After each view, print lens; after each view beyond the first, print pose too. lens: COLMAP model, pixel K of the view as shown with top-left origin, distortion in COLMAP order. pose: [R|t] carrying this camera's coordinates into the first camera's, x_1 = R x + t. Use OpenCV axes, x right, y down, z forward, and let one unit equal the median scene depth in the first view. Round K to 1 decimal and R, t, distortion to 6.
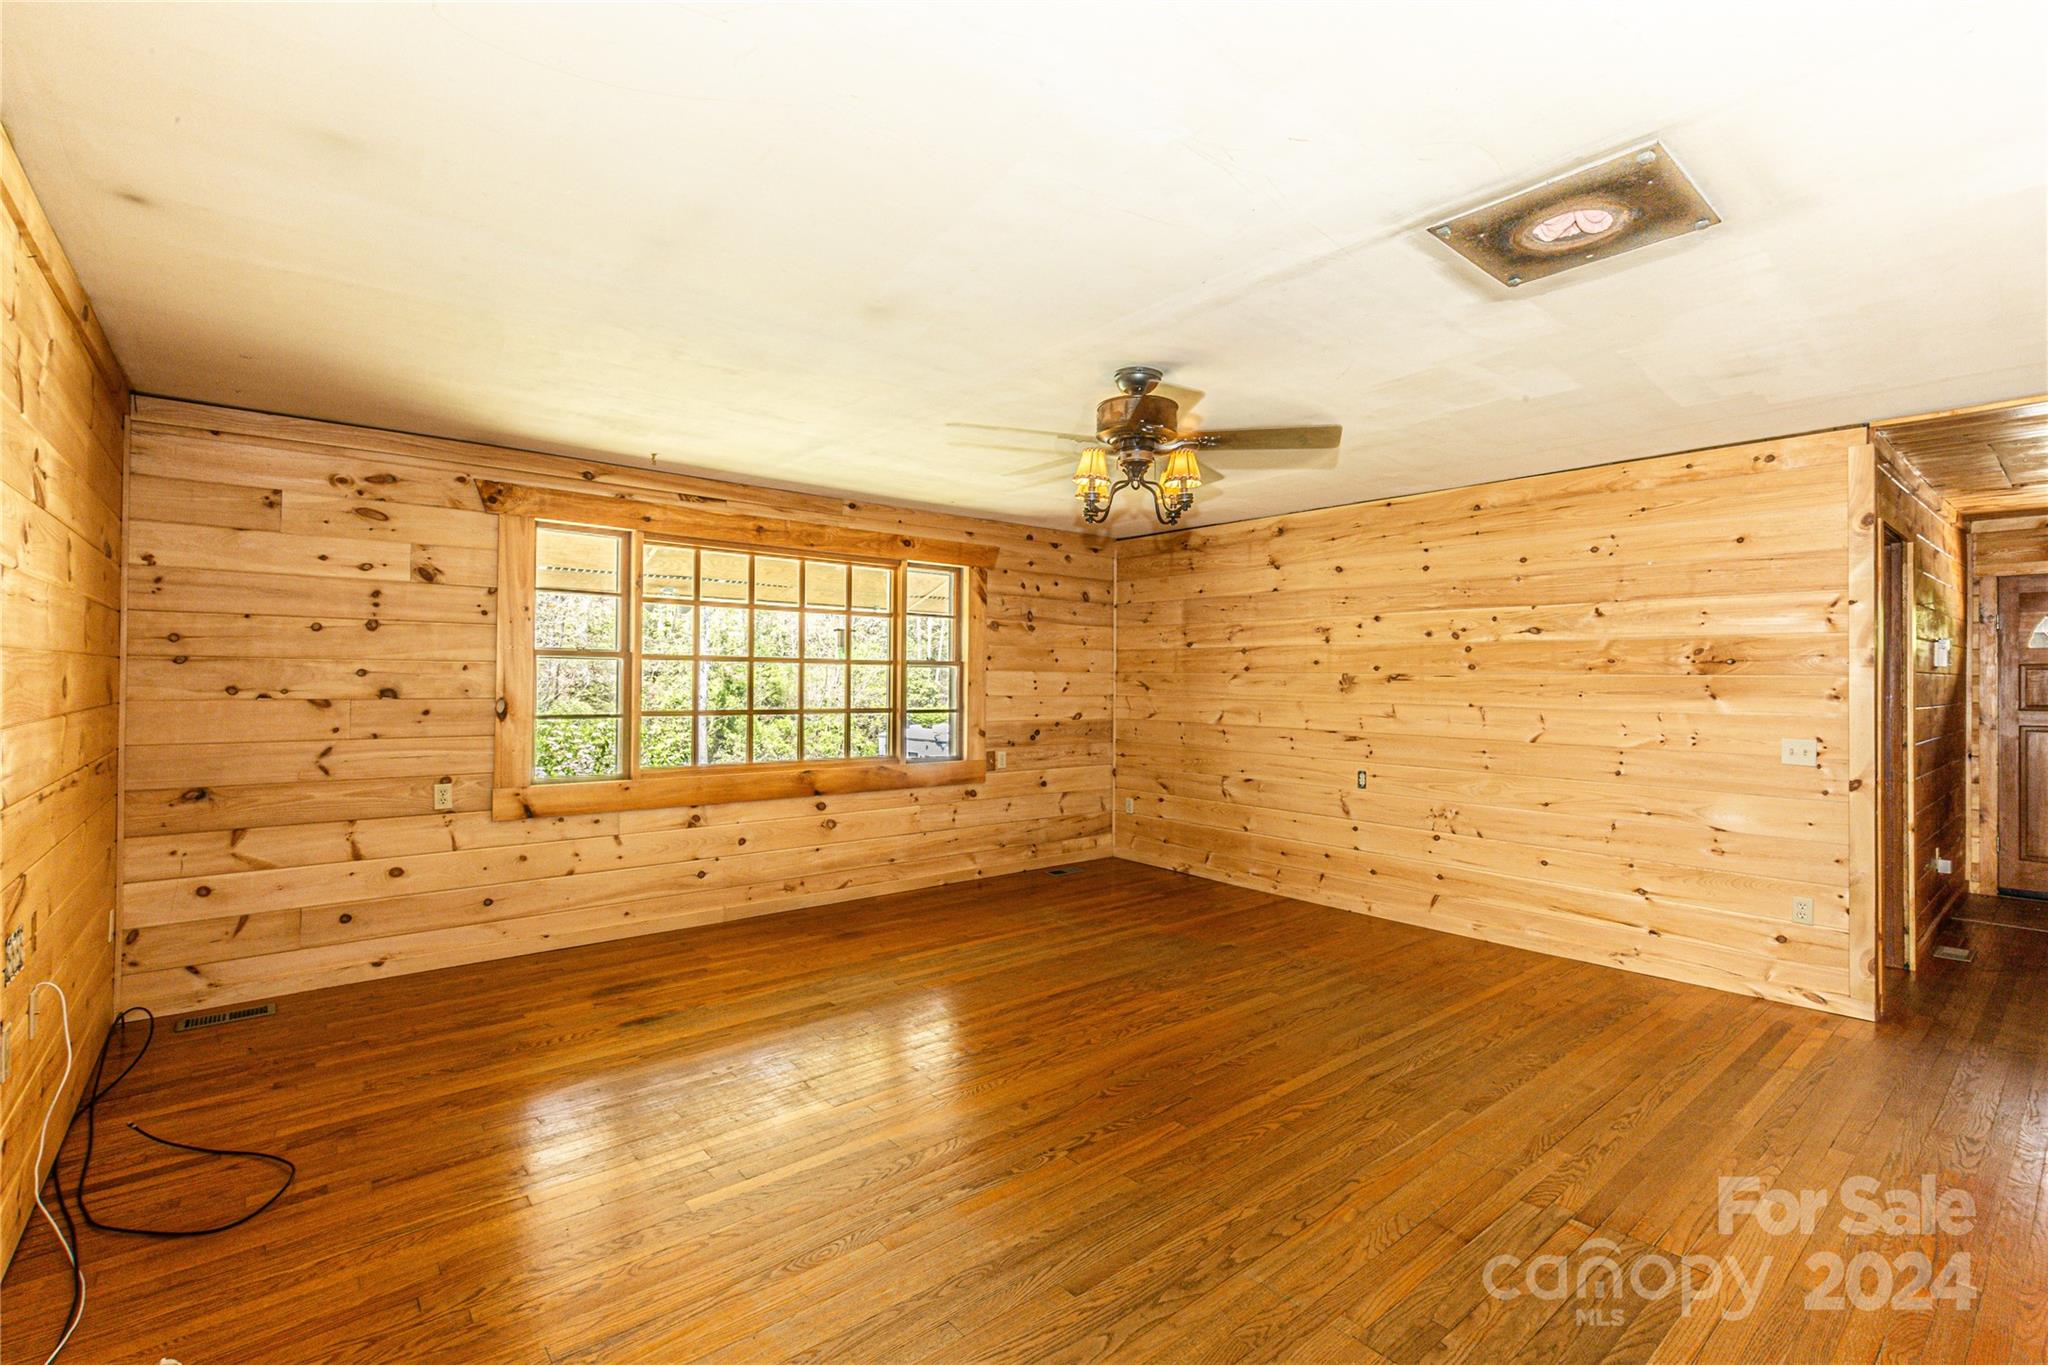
lens RADIAL K [[917.5, 0, 1025.5], [0, 917.5, 672.0], [0, 0, 1]] dist [0.004087, 0.000264]
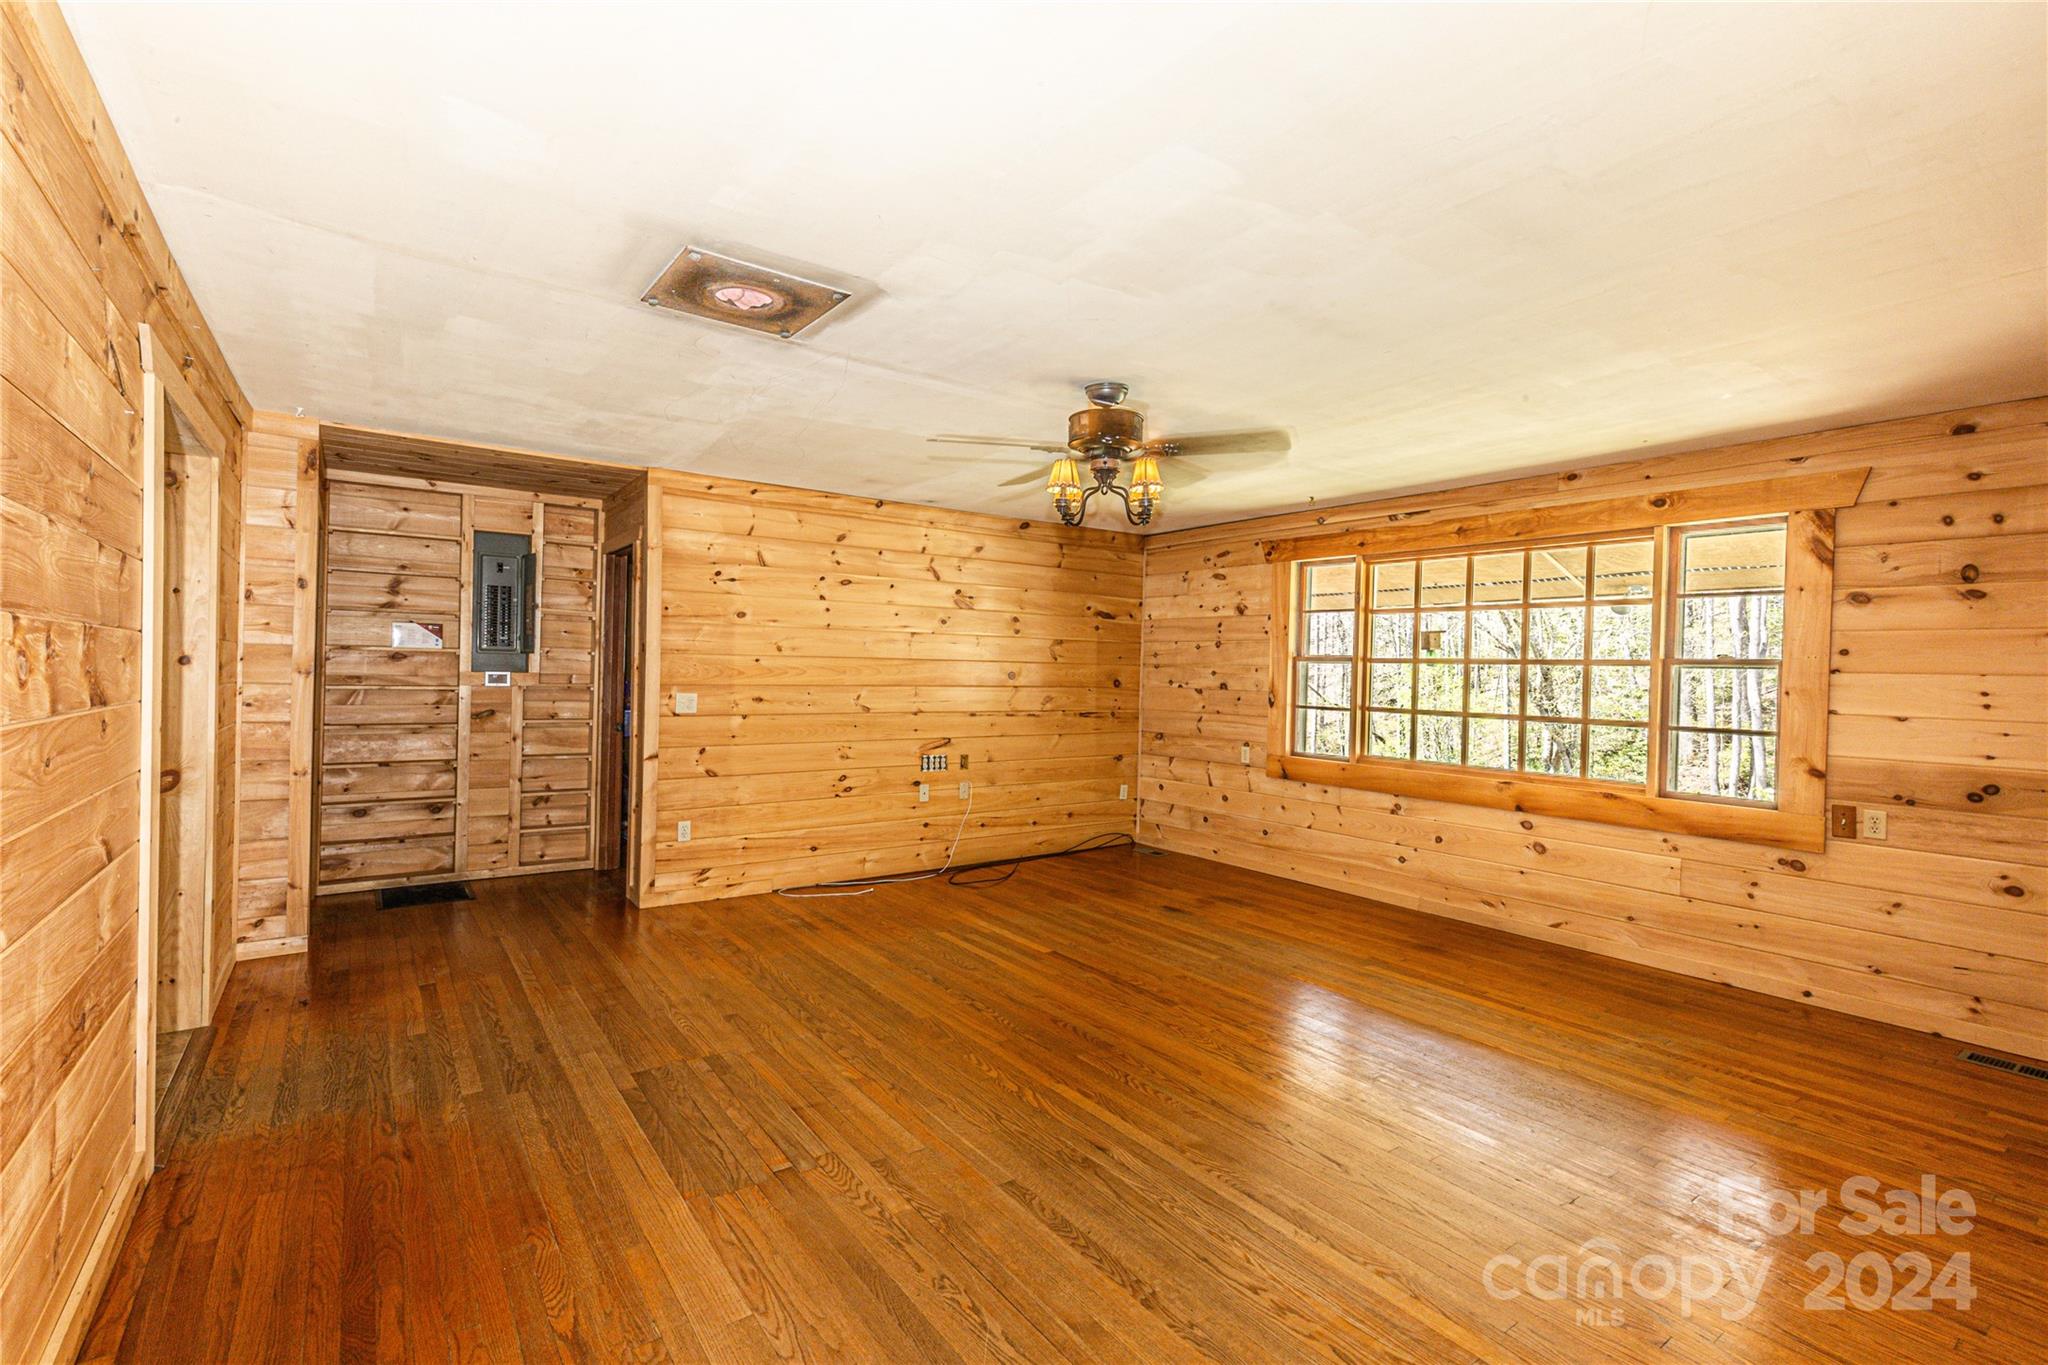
lens RADIAL K [[917.5, 0, 1022.0], [0, 917.5, 677.0], [0, 0, 1]] dist [0.004087, 0.000264]
pose [[-0.070843, -0.002485, -0.997484, 0.775042], [-0.013996, 0.999901, -0.001497, 0.011858], [0.997389, 0.013854, -0.070871, 0.629884]]
